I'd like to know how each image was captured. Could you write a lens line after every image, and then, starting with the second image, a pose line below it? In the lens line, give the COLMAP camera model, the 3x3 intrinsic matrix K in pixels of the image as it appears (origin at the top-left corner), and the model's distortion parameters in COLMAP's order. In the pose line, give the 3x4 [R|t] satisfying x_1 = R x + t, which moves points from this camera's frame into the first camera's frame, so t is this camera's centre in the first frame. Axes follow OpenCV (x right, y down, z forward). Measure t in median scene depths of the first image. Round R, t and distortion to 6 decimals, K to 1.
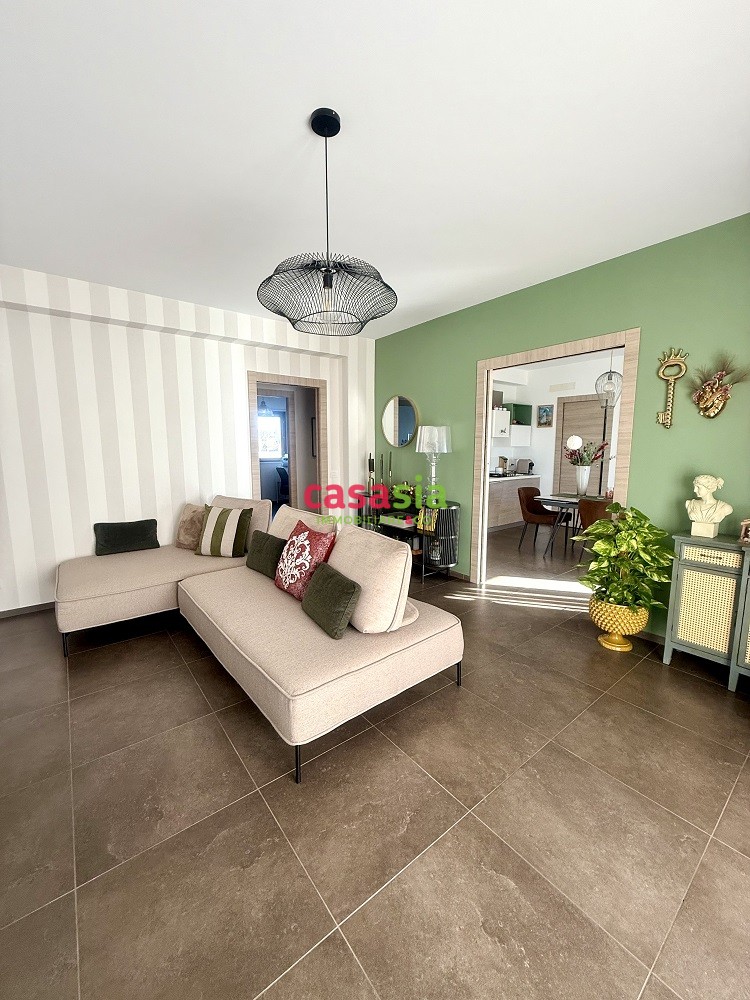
lens RADIAL K [[396.3, 0, 386.9], [0, 396.3, 496.0], [0, 0, 1]] dist [-0.000381, 0.000364]
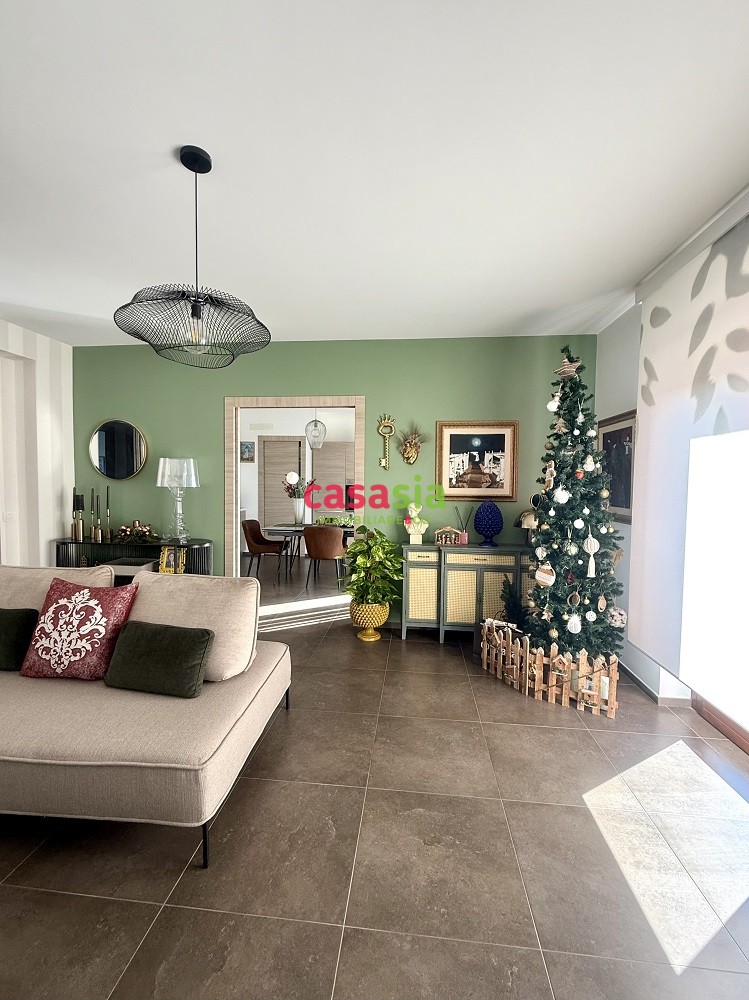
lens RADIAL K [[396.3, 0, 391.2], [0, 396.3, 497.3], [0, 0, 1]] dist [-0.000381, 0.000364]
pose [[0.702160, -0.017856, 0.711795, -0.301742], [0.075566, 0.995908, -0.049560, -0.005453], [-0.707998, 0.088586, 0.700637, 0.018693]]
